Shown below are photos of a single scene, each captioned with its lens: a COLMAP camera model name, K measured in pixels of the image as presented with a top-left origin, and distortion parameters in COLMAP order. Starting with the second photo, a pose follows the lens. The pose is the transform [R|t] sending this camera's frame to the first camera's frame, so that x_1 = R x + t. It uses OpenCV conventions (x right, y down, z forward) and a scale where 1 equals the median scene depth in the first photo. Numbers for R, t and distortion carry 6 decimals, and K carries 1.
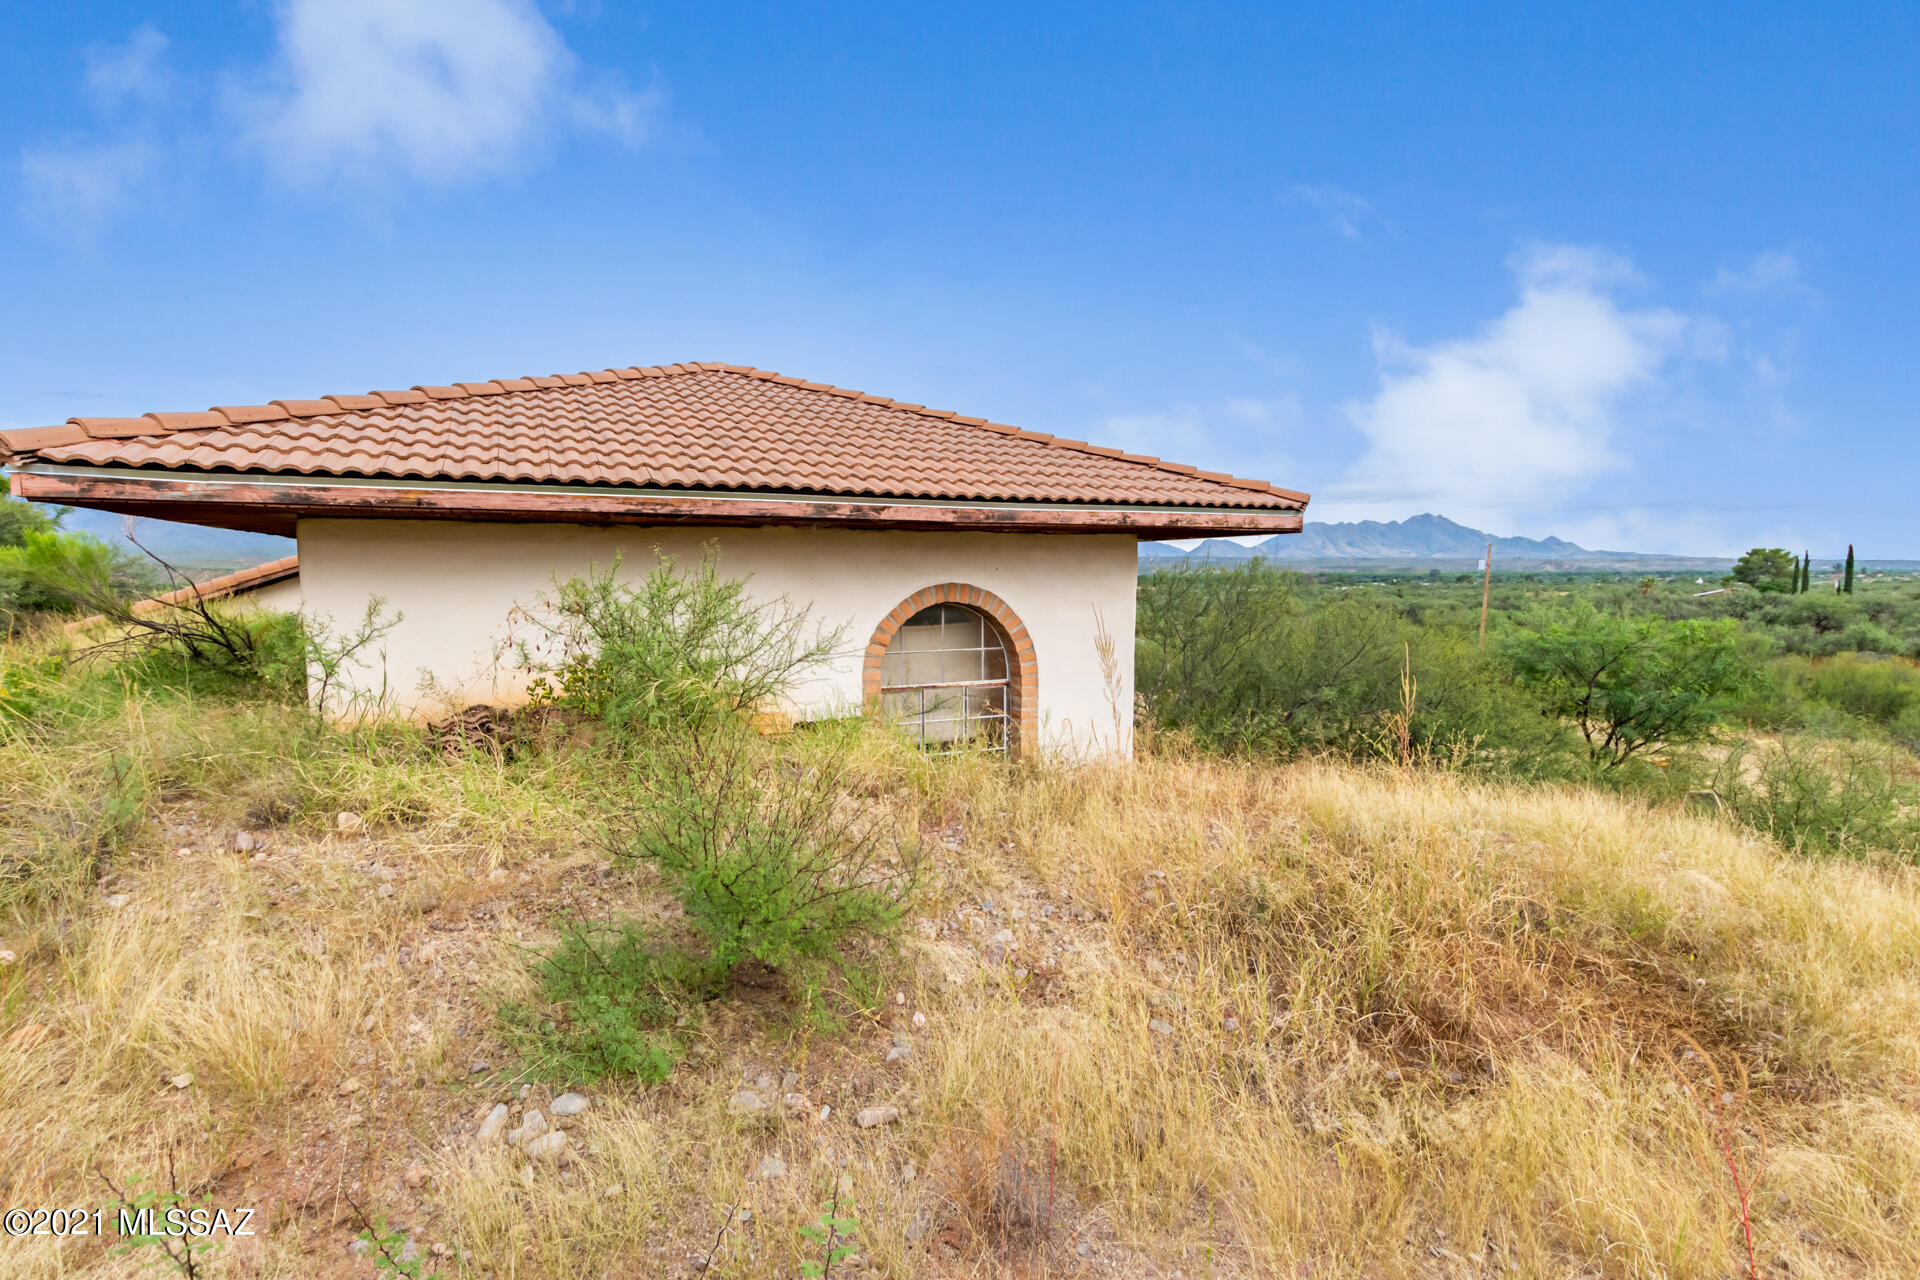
lens RADIAL K [[921.8, 0, 960.0], [0, 921.8, 640.0], [0, 0, 1]] dist [0.044163, -0.019637]
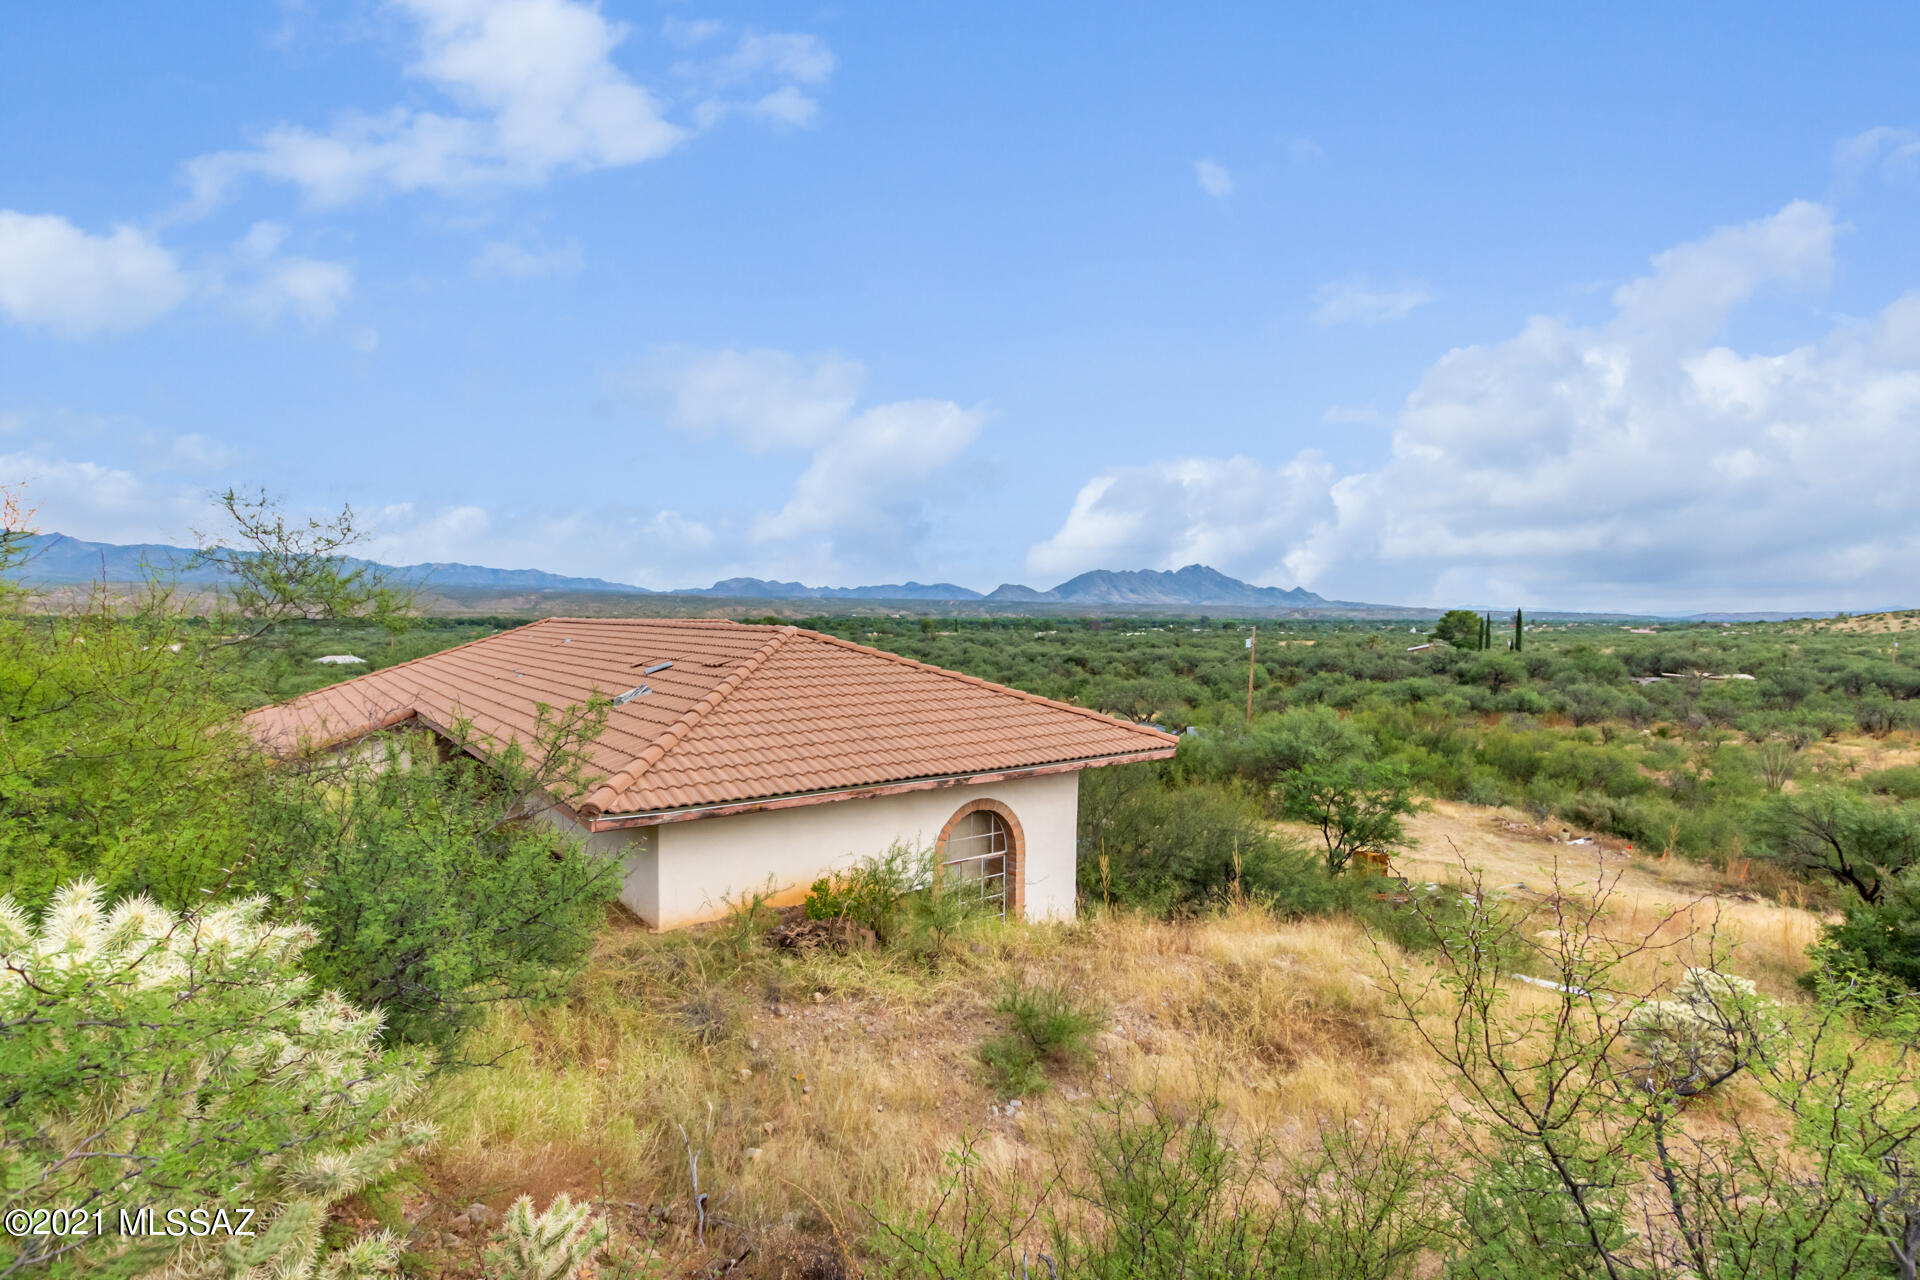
lens RADIAL K [[921.8, 0, 960.0], [0, 921.8, 640.0], [0, 0, 1]] dist [0.044163, -0.019637]
pose [[0.977640, 0.002349, 0.210271, -0.378205], [0.007553, 0.998900, -0.046274, -0.258782], [-0.210149, 0.046827, 0.976547, -0.593489]]
